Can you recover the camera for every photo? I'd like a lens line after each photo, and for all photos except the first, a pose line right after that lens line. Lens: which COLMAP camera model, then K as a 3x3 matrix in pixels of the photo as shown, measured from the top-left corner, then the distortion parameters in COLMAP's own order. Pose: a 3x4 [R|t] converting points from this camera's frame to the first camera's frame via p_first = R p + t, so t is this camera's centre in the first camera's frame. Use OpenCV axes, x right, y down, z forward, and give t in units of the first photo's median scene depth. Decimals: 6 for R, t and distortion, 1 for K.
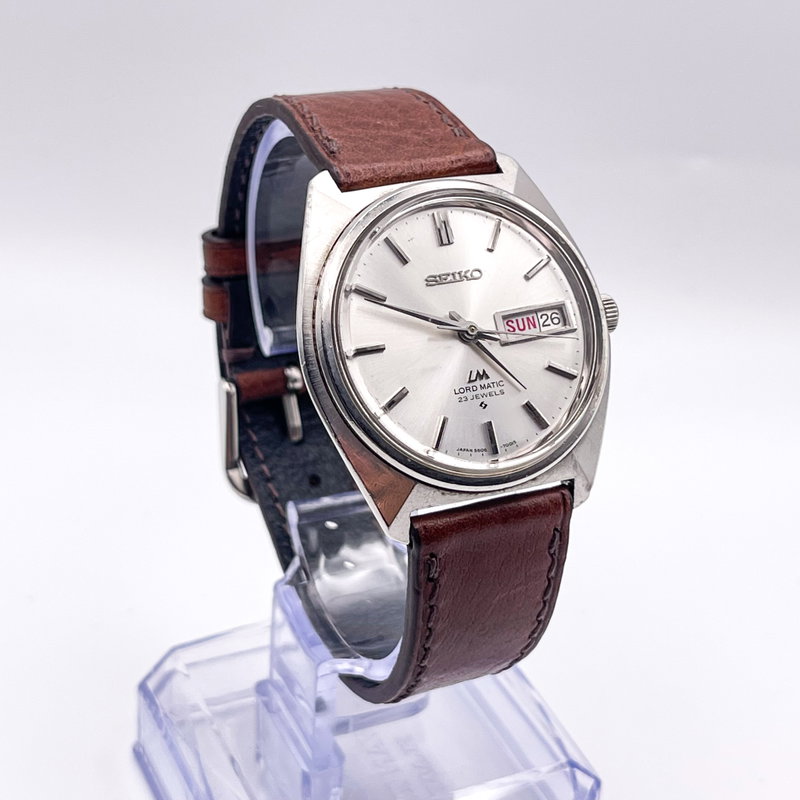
lens RADIAL K [[1839.2, 0, 400.0], [0, 1839.2, 400.0], [0, 0, 1]] dist [-0.021425, -0.408574]
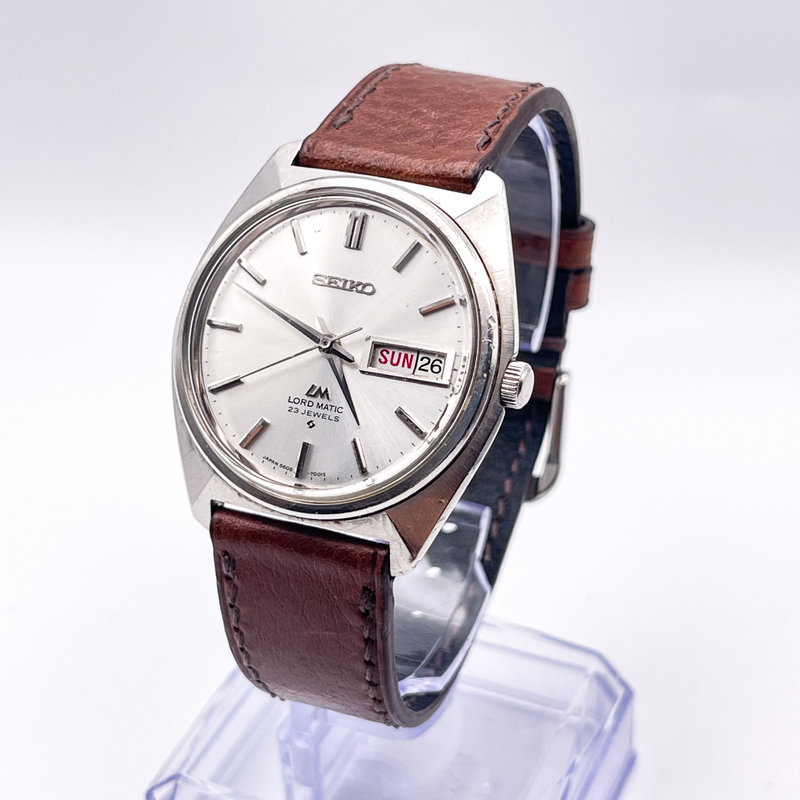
lens RADIAL K [[1839.2, 0, 400.0], [0, 1839.2, 400.0], [0, 0, 1]] dist [-0.021425, -0.408574]
pose [[0.641498, 0.335061, -0.690083, 0.683709], [-0.300264, 0.937468, 0.176052, -0.178395], [0.705919, 0.094270, 0.701991, 0.372561]]
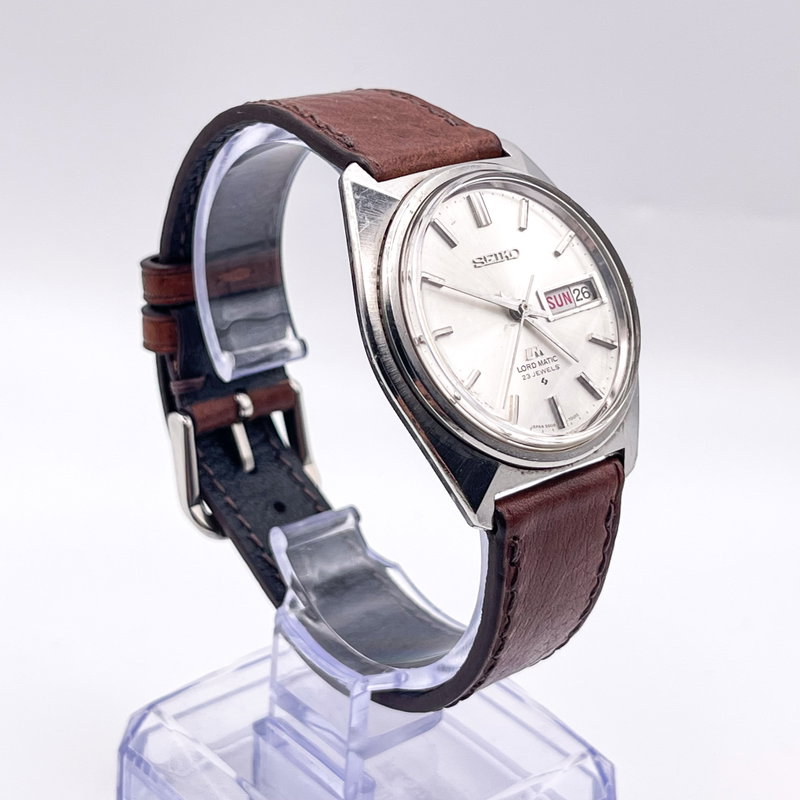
lens RADIAL K [[1839.2, 0, 400.0], [0, 1839.2, 400.0], [0, 0, 1]] dist [-0.021425, -0.408574]
pose [[0.960229, -0.106296, 0.258187, -0.278994], [0.120924, 0.991798, -0.041409, 0.043309], [-0.251668, 0.070983, 0.965207, 0.058130]]
